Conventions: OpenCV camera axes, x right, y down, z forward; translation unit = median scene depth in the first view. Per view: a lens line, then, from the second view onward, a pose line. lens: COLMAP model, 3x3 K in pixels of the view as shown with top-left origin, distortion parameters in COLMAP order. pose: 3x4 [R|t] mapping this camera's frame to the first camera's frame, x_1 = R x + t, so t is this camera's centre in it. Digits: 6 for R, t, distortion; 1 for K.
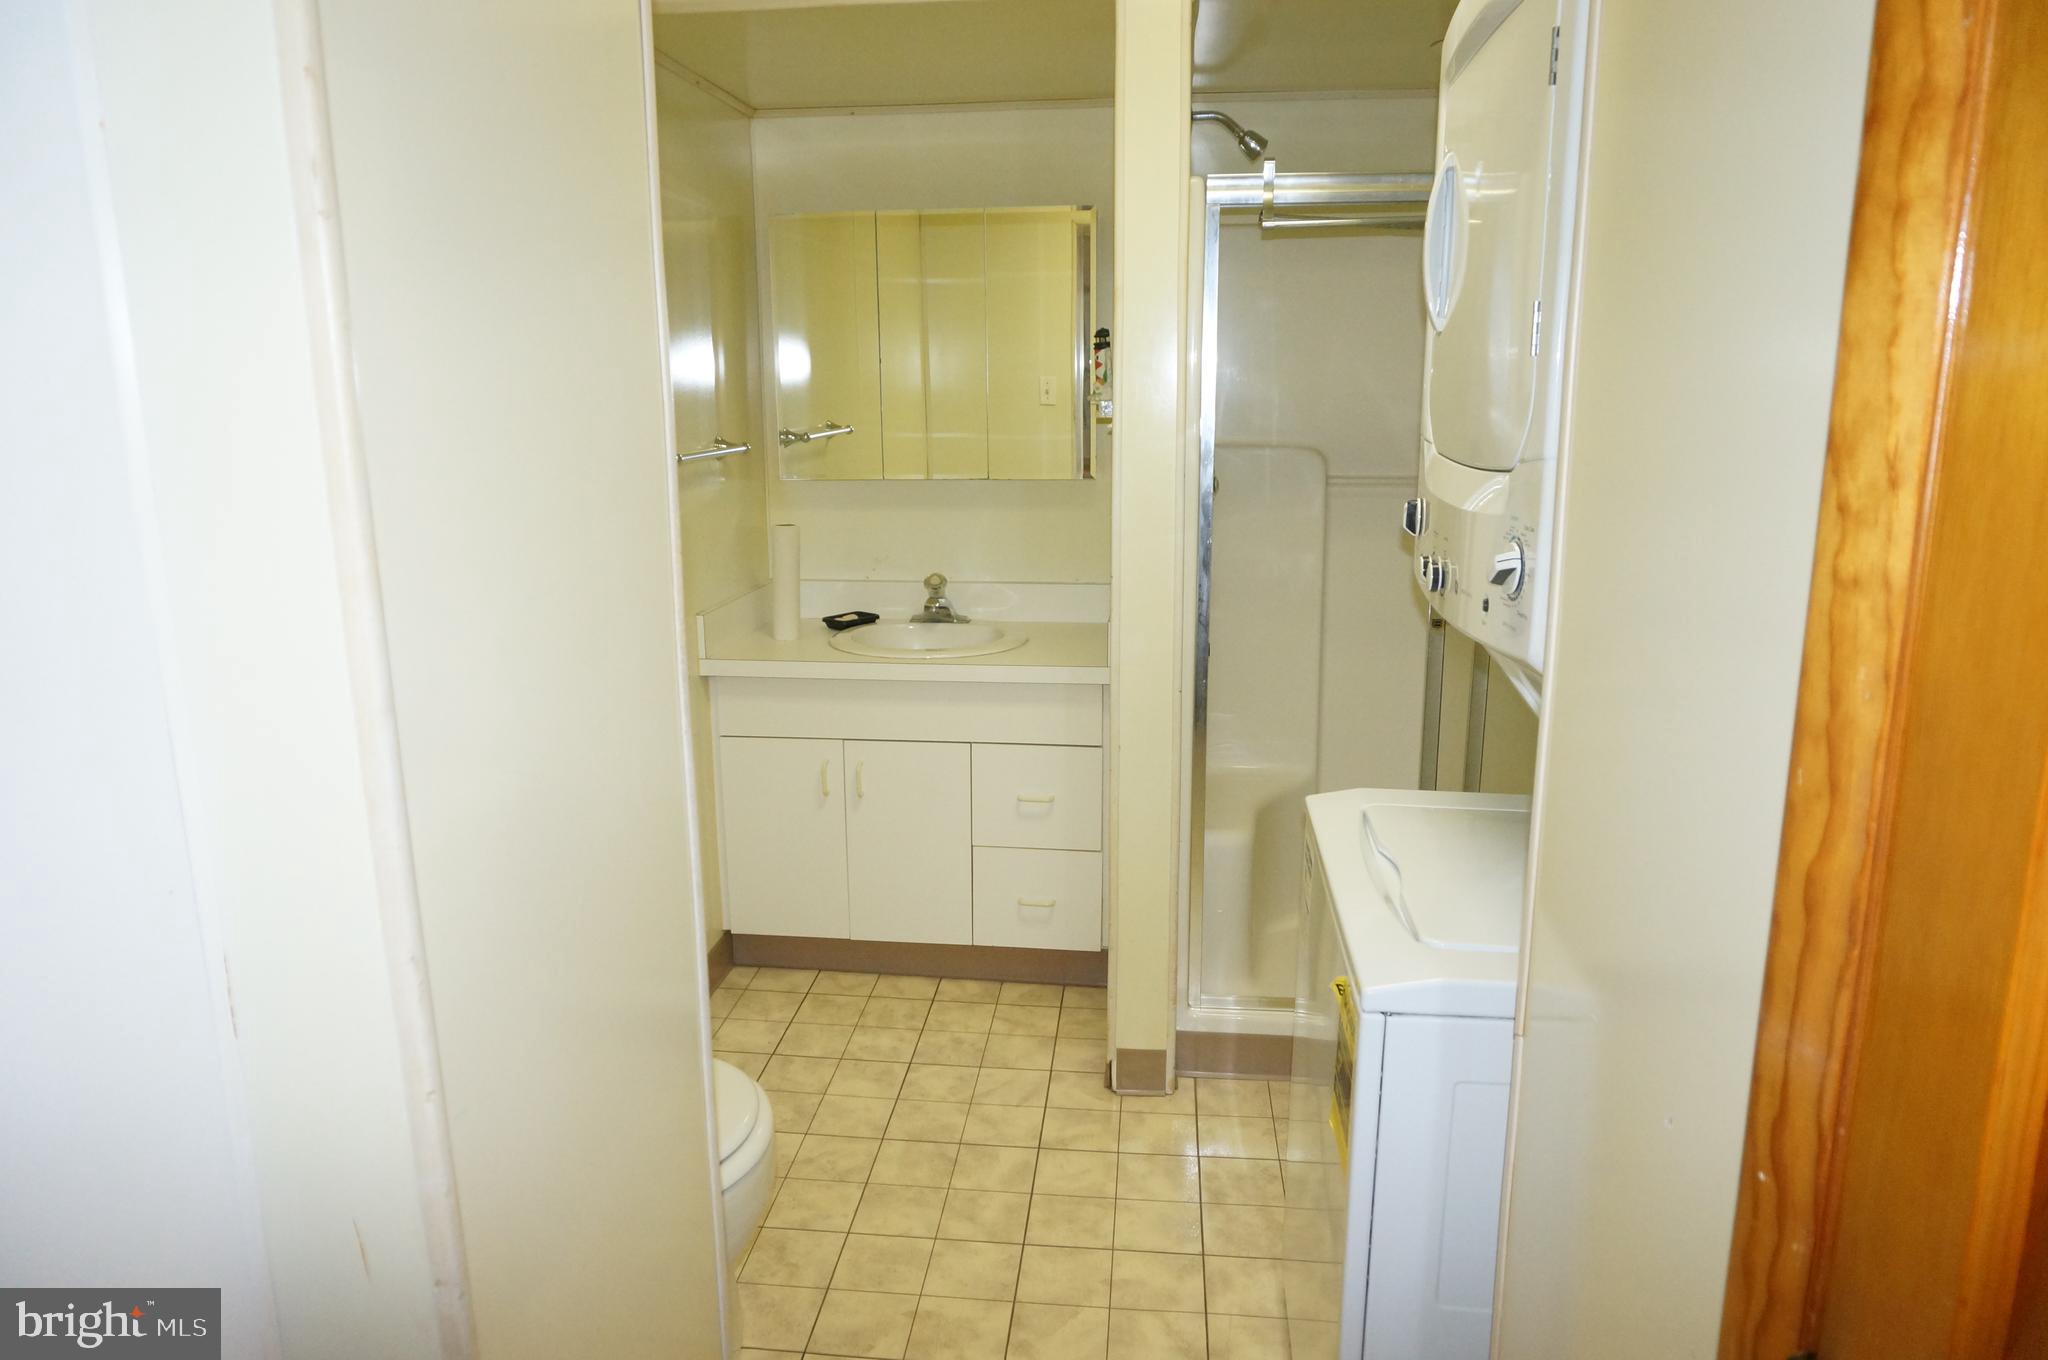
lens RADIAL K [[1373.0, 0, 1019.0], [0, 1373.0, 678.0], [0, 0, 1]] dist [-0.039902, 0.044344]
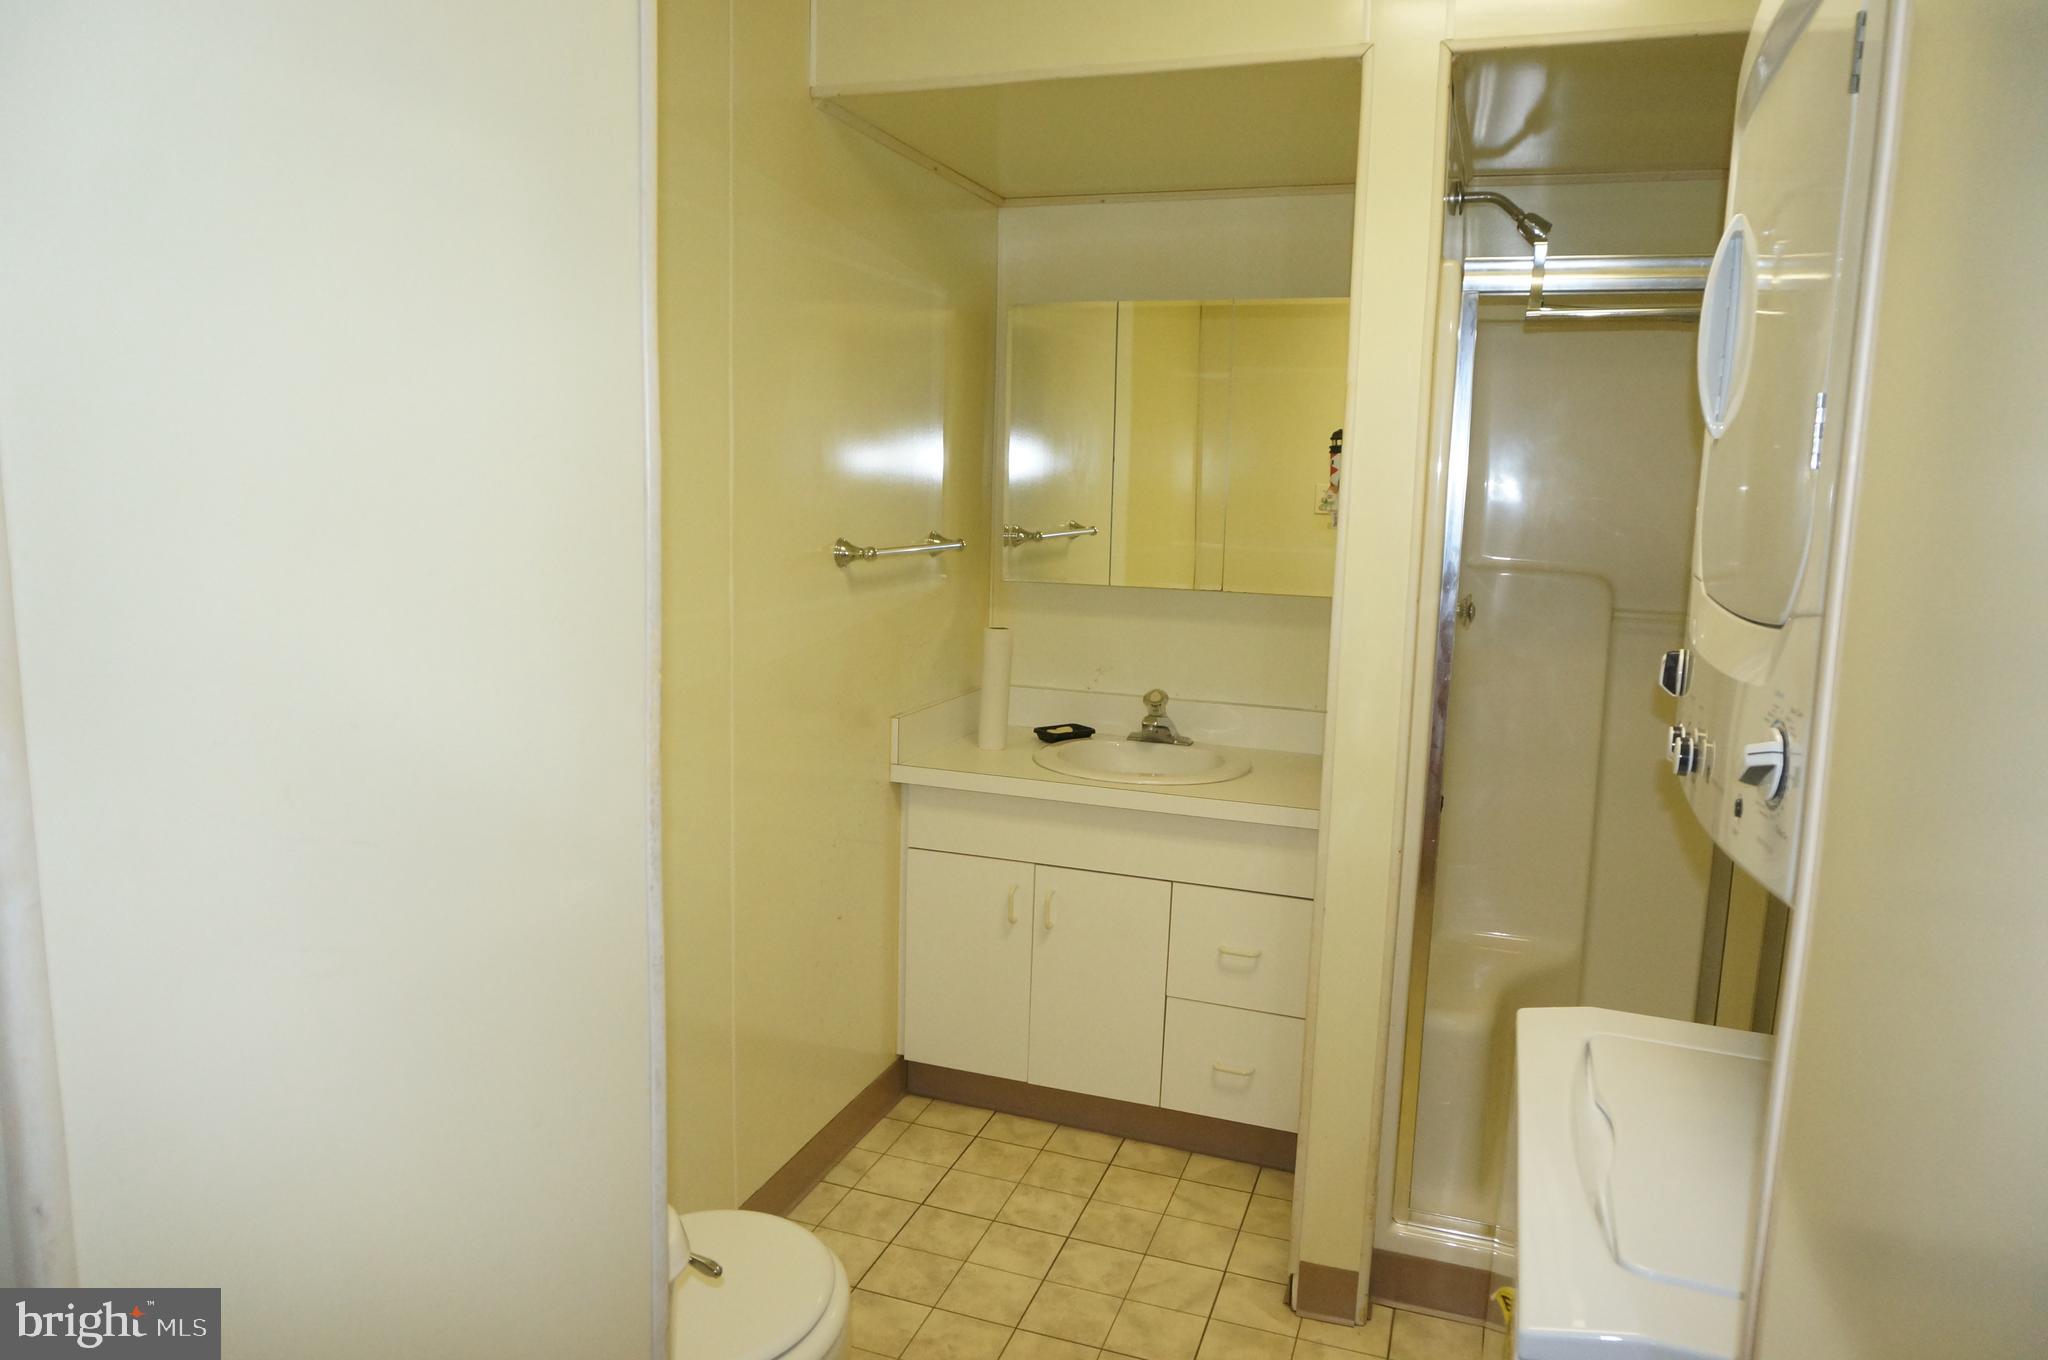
lens RADIAL K [[1371.9, 0, 1021.6], [0, 1371.9, 679.2], [0, 0, 1]] dist [-0.051563, 0.043426]
pose [[0.973537, 0.066465, -0.218649, 0.060158], [-0.081803, 0.994728, -0.061849, -0.022156], [0.213385, 0.078098, 0.973842, 0.102866]]
